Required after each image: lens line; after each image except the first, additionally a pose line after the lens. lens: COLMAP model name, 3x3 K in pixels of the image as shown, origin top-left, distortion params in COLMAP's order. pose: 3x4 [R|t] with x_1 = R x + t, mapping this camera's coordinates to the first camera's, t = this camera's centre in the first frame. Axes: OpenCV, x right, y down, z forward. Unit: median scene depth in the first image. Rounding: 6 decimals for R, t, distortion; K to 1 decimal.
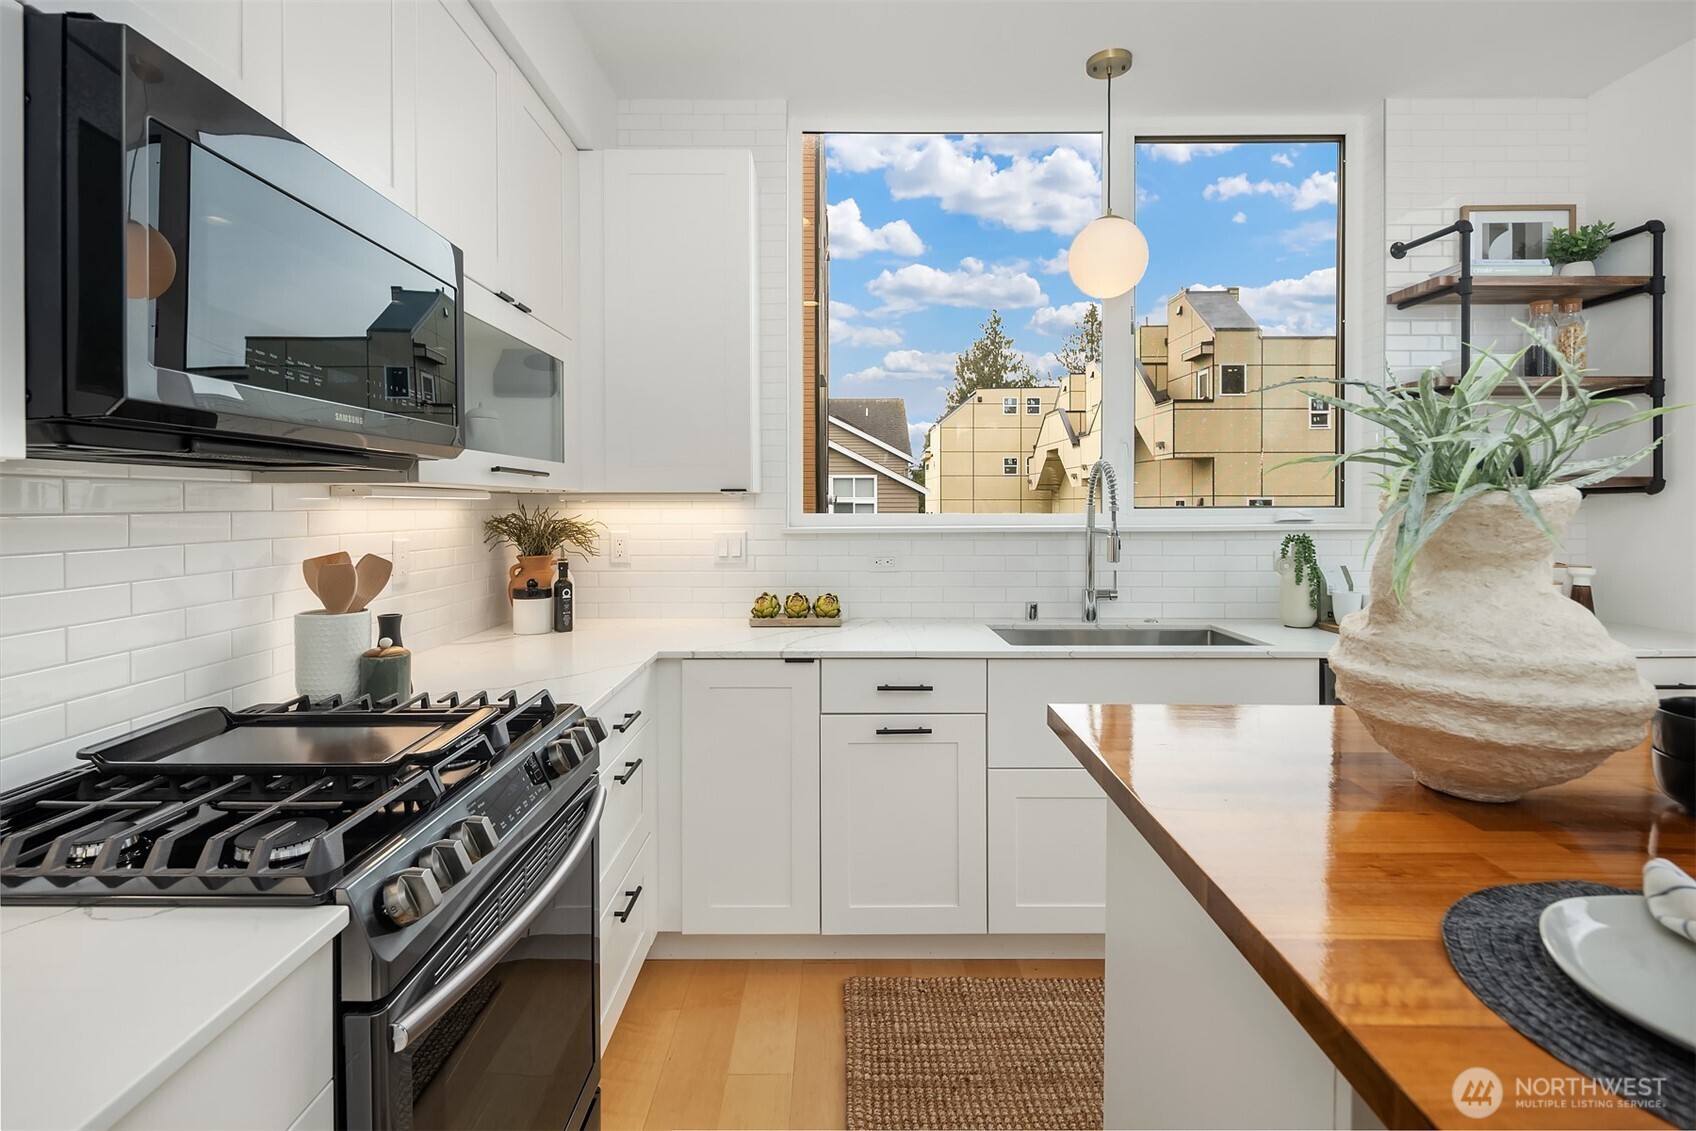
lens RADIAL K [[826.6, 0, 842.3], [0, 826.6, 506.7], [0, 0, 1]] dist [0.002733, 0.000320]
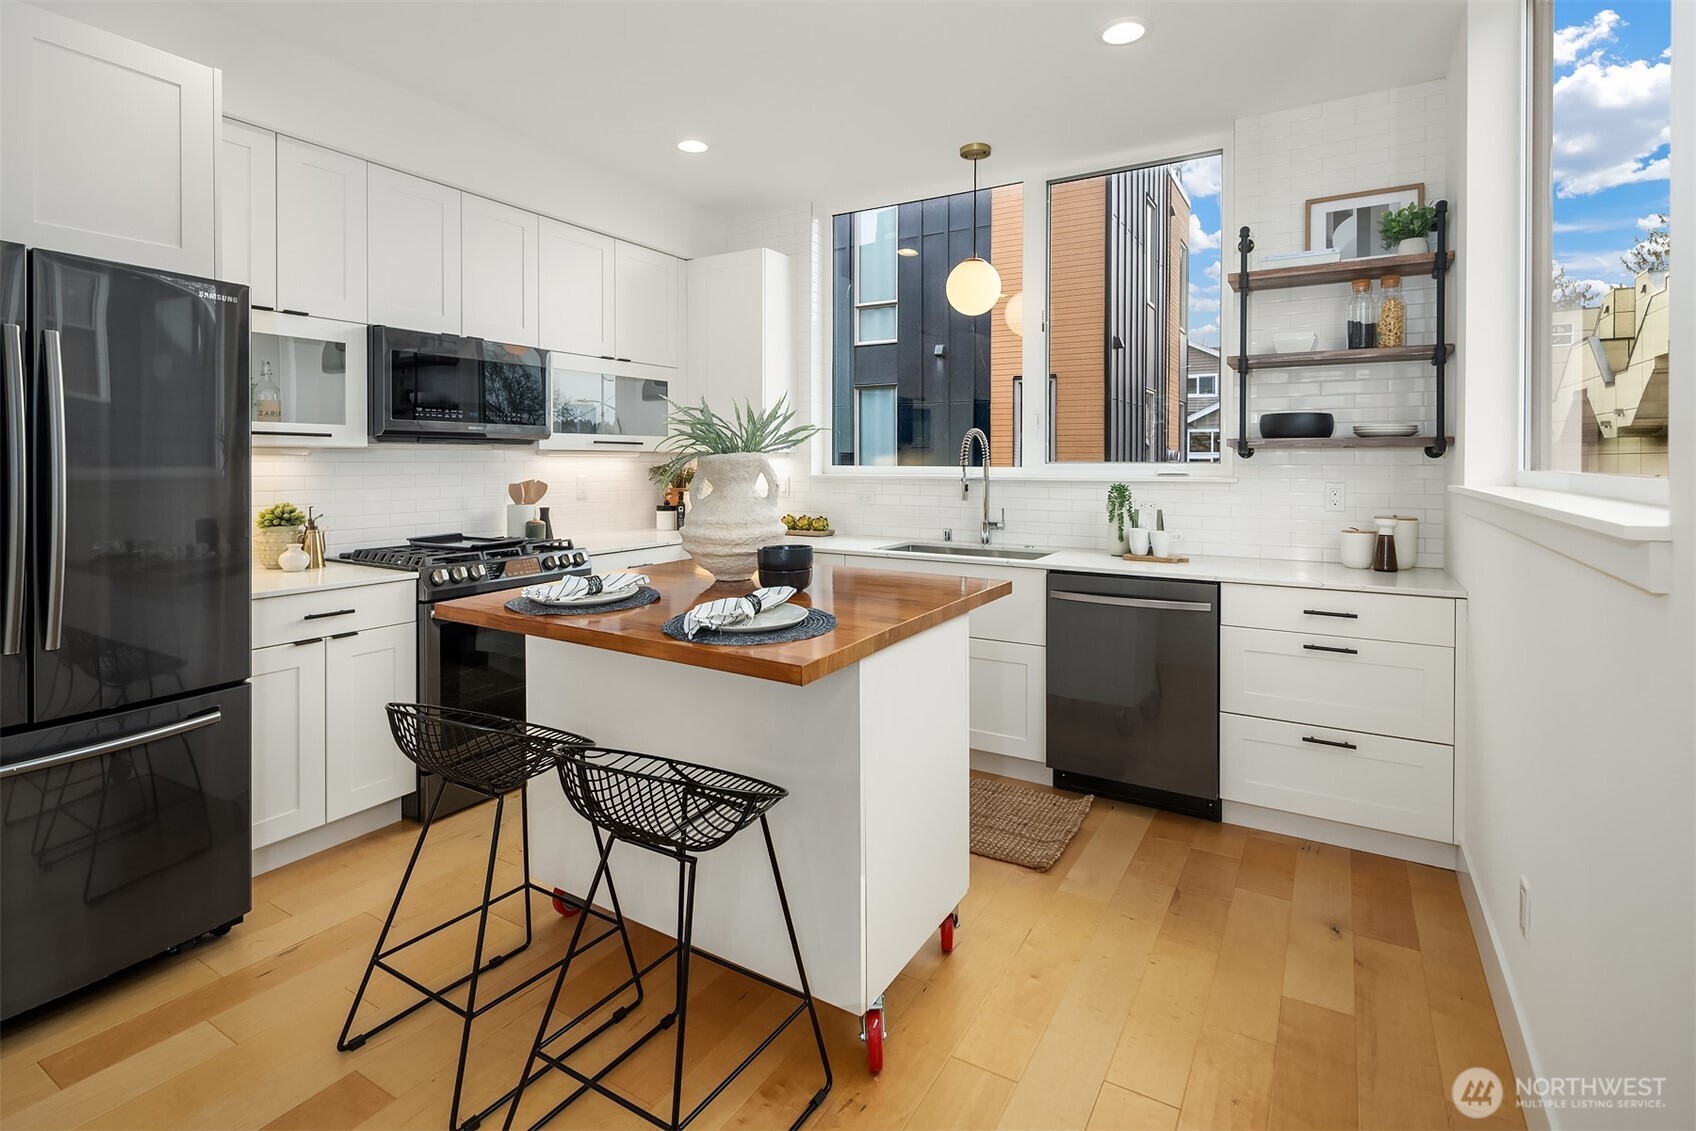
lens RADIAL K [[810.8, 0, 829.8], [0, 810.8, 466.4], [0, 0, 1]] dist [0.001462, 0.000225]
pose [[0.851949, 0.008370, -0.523558, 0.793068], [-0.004771, 0.999955, 0.008223, -0.002565], [0.523603, -0.004508, 0.851950, -0.301356]]
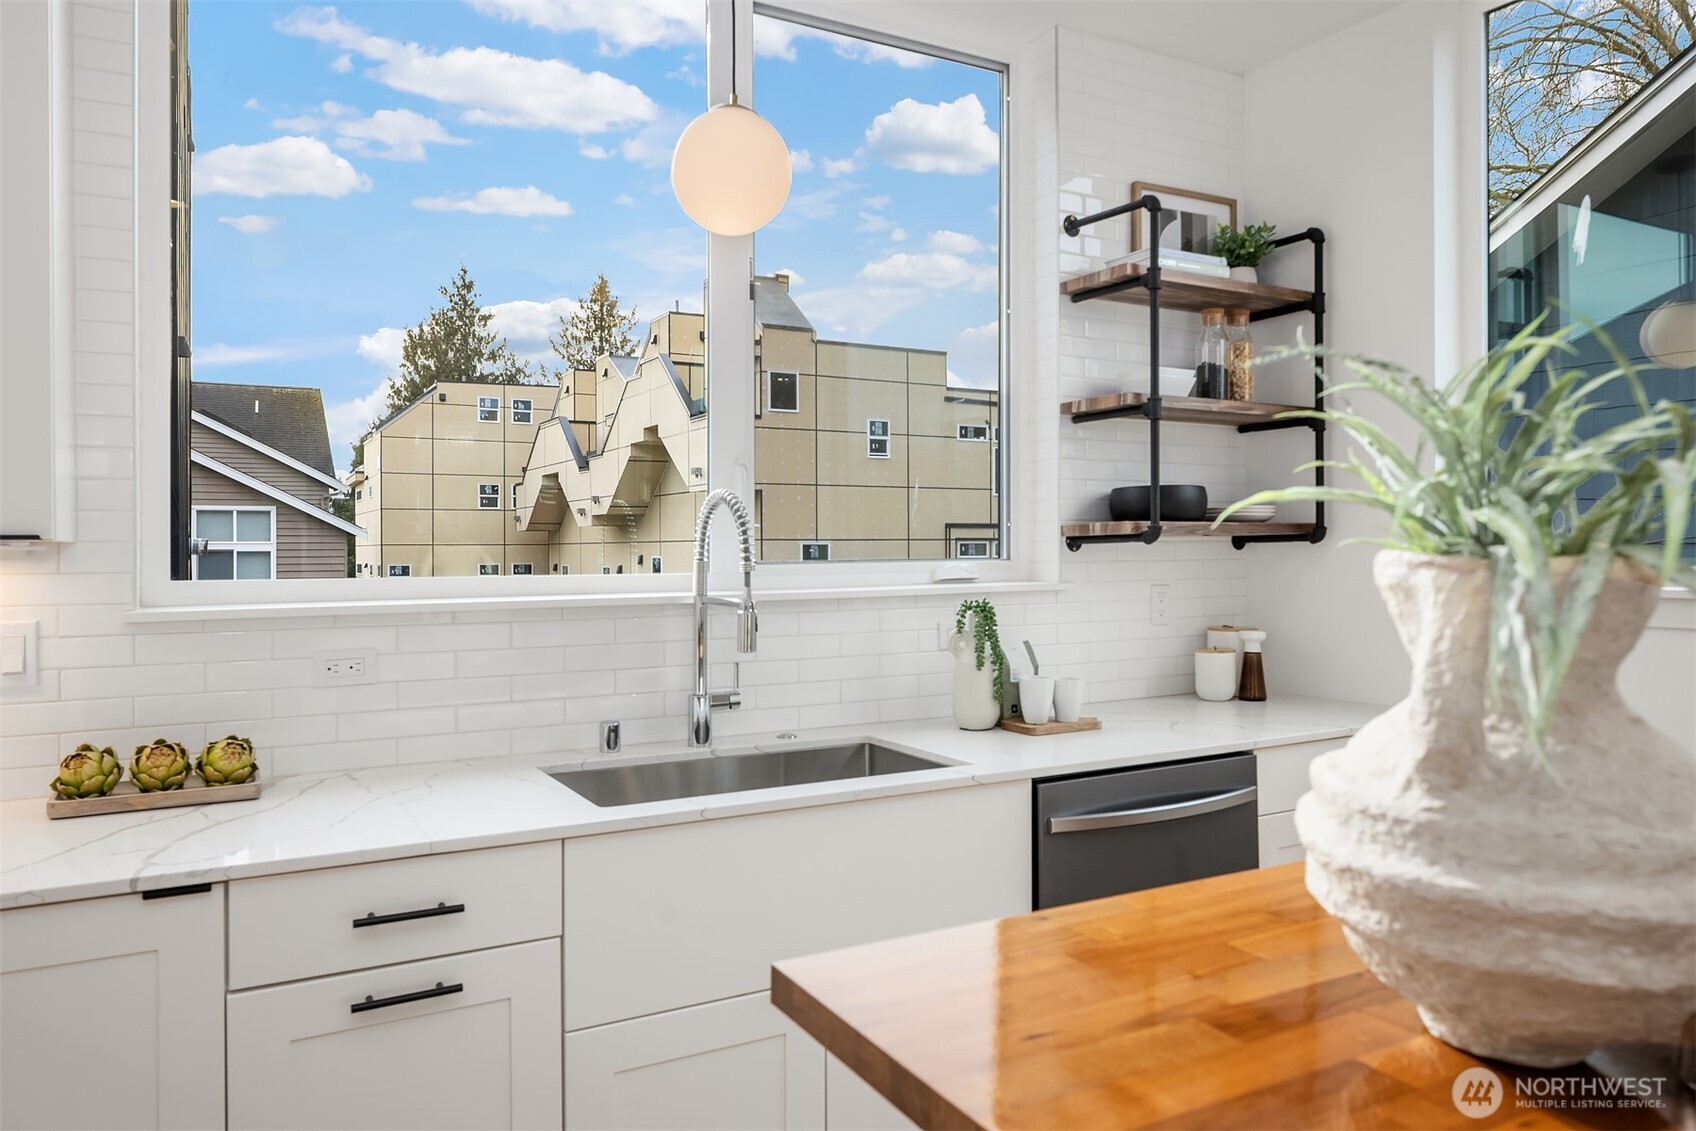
lens RADIAL K [[1150.0, 0, 851.8], [0, 1150.0, 542.4], [0, 0, 1]] dist [0.000663, -0.001584]
pose [[0.872891, -0.000760, 0.487914, -0.028325], [0.005640, 0.999948, -0.008531, -0.007927], [-0.487882, 0.010198, 0.872850, 0.175132]]
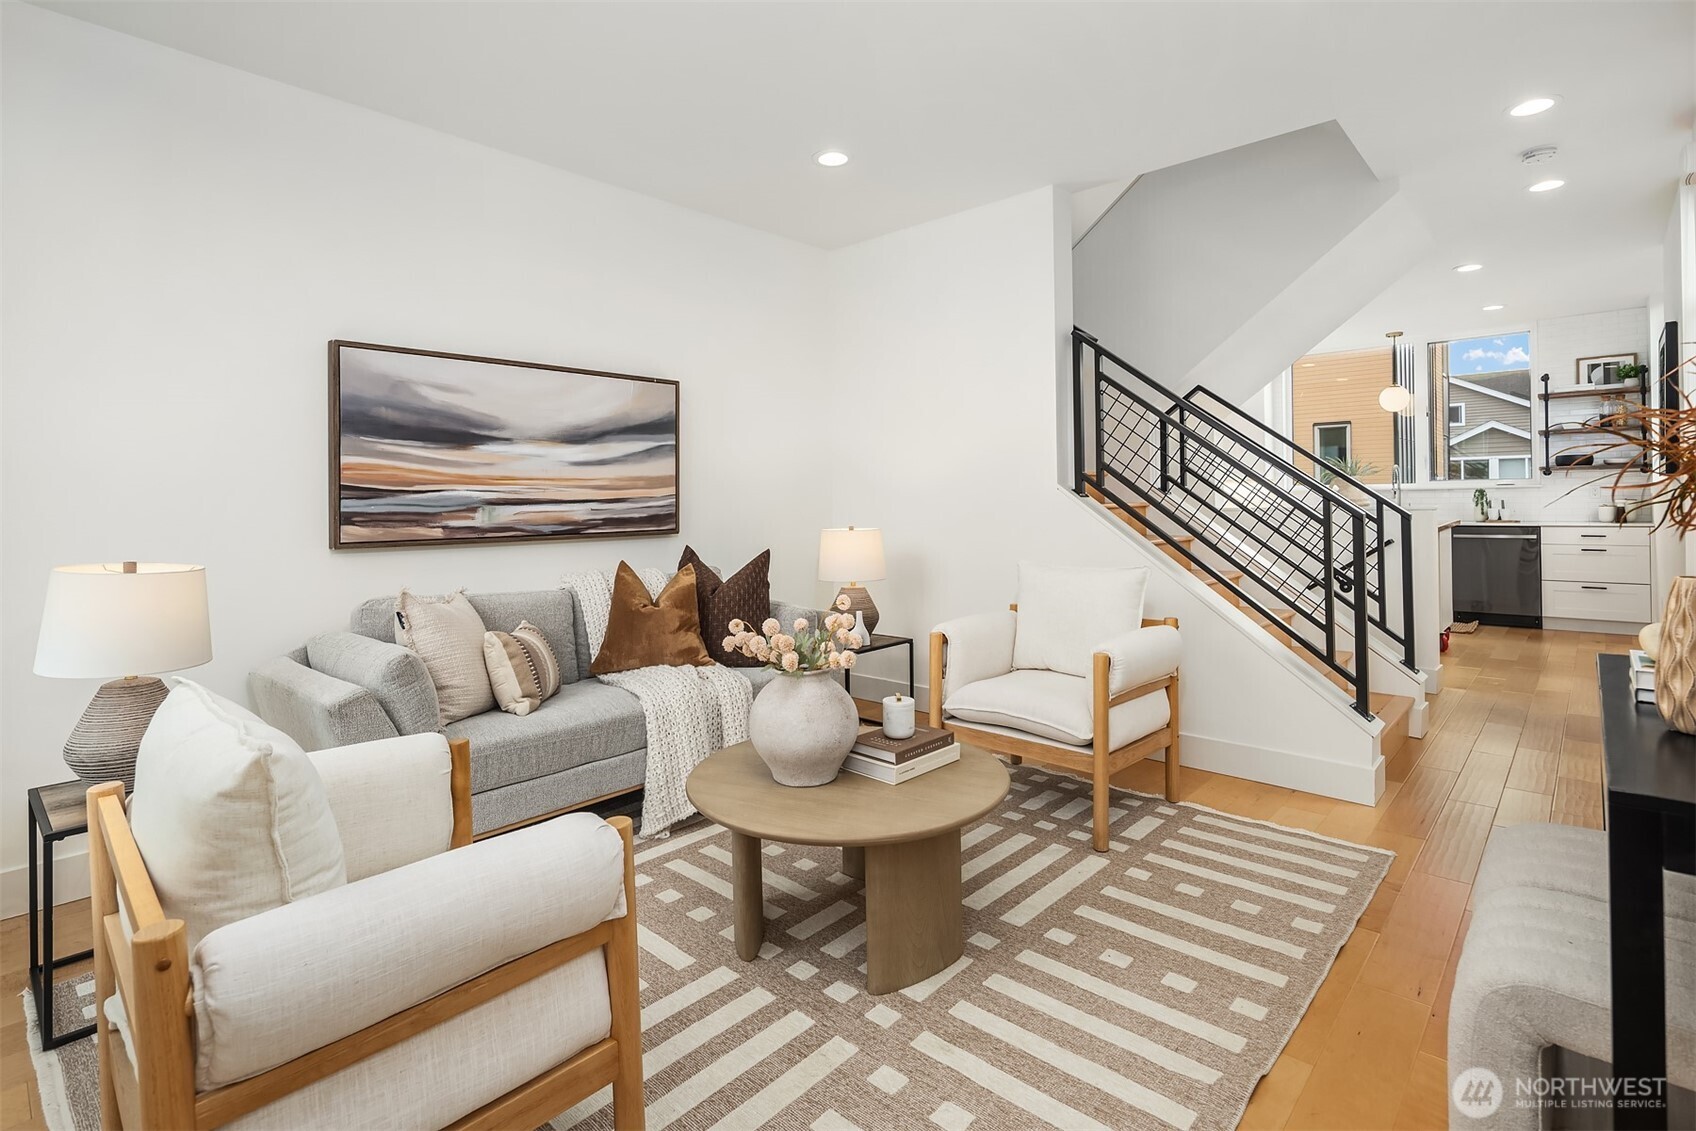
lens RADIAL K [[802.4, 0, 843.3], [0, 802.4, 500.6], [0, 0, 1]] dist [-0.002801, -0.000324]
pose [[0.731806, -0.008387, -0.681461, 0.786259], [0.013444, 0.999907, 0.002131, 0.037117], [0.681380, -0.010721, 0.731851, -2.367138]]
